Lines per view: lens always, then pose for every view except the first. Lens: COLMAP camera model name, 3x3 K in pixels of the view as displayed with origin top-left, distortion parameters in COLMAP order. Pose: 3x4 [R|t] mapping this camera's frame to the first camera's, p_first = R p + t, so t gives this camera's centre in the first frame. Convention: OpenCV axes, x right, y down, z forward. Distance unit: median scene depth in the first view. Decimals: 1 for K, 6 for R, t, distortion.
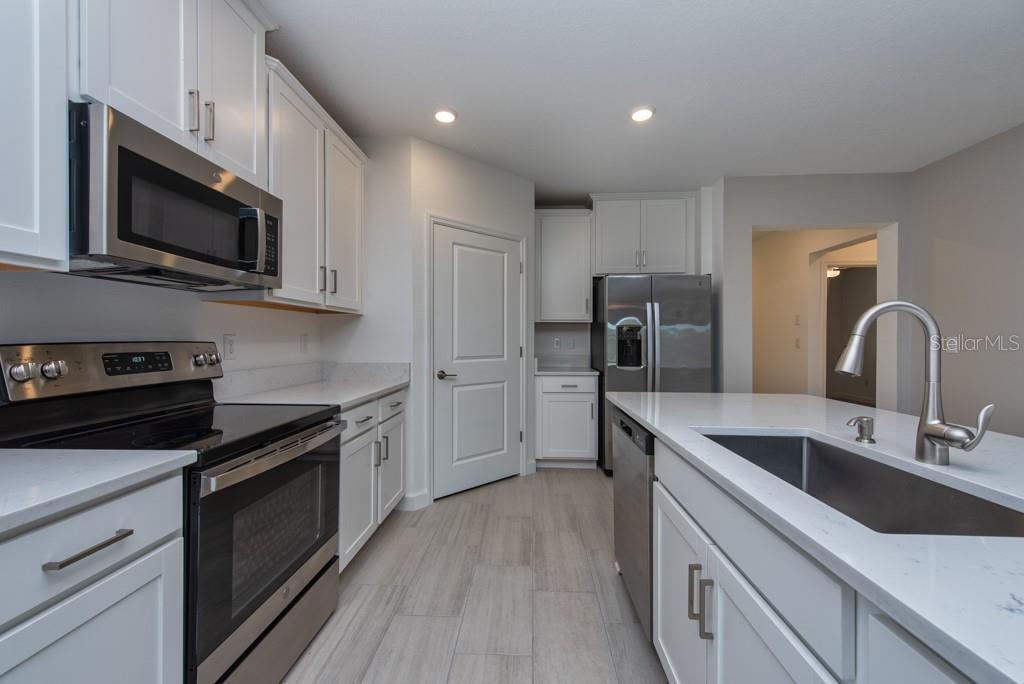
lens RADIAL K [[397.7, 0, 507.0], [0, 397.7, 337.4], [0, 0, 1]] dist [0.012026, 0.000145]
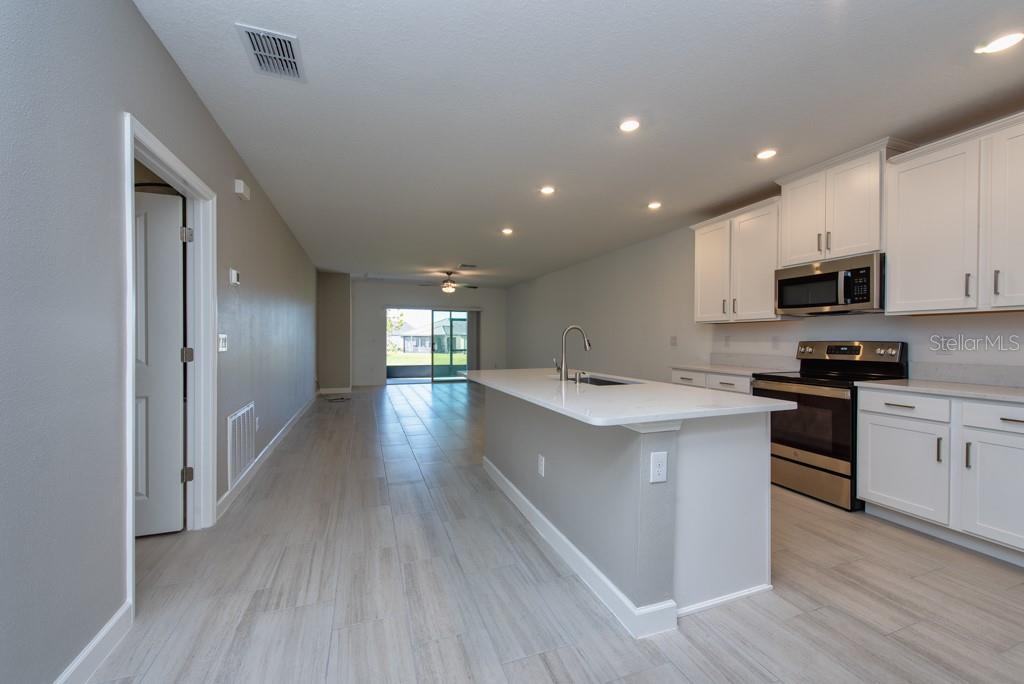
lens RADIAL K [[397.7, 0, 504.5], [0, 397.7, 339.4], [0, 0, 1]] dist [0.012026, 0.000145]
pose [[-0.921356, 0.005304, -0.388683, 0.757058], [0.006326, 0.999979, -0.001350, -0.002703], [0.388668, -0.003703, -0.921371, 1.020665]]
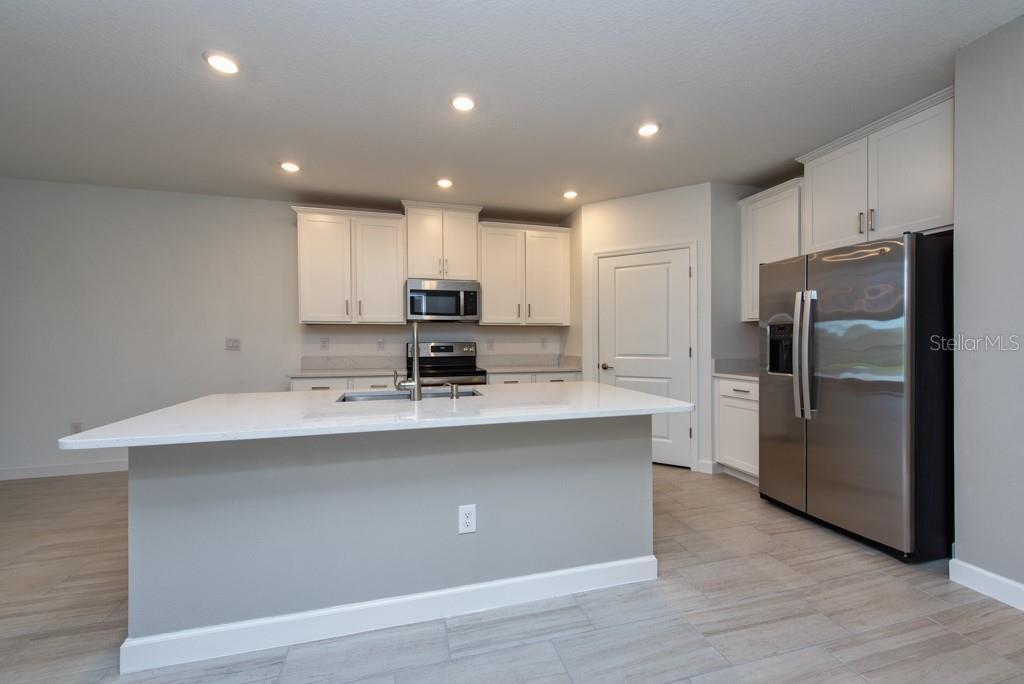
lens RADIAL K [[397.7, 0, 508.3], [0, 397.7, 346.1], [0, 0, 1]] dist [0.012026, 0.000145]
pose [[0.316403, 0.009054, -0.948582, 0.919642], [0.008042, 0.999893, 0.012226, 0.003317], [0.948591, -0.011497, 0.316296, 0.219791]]
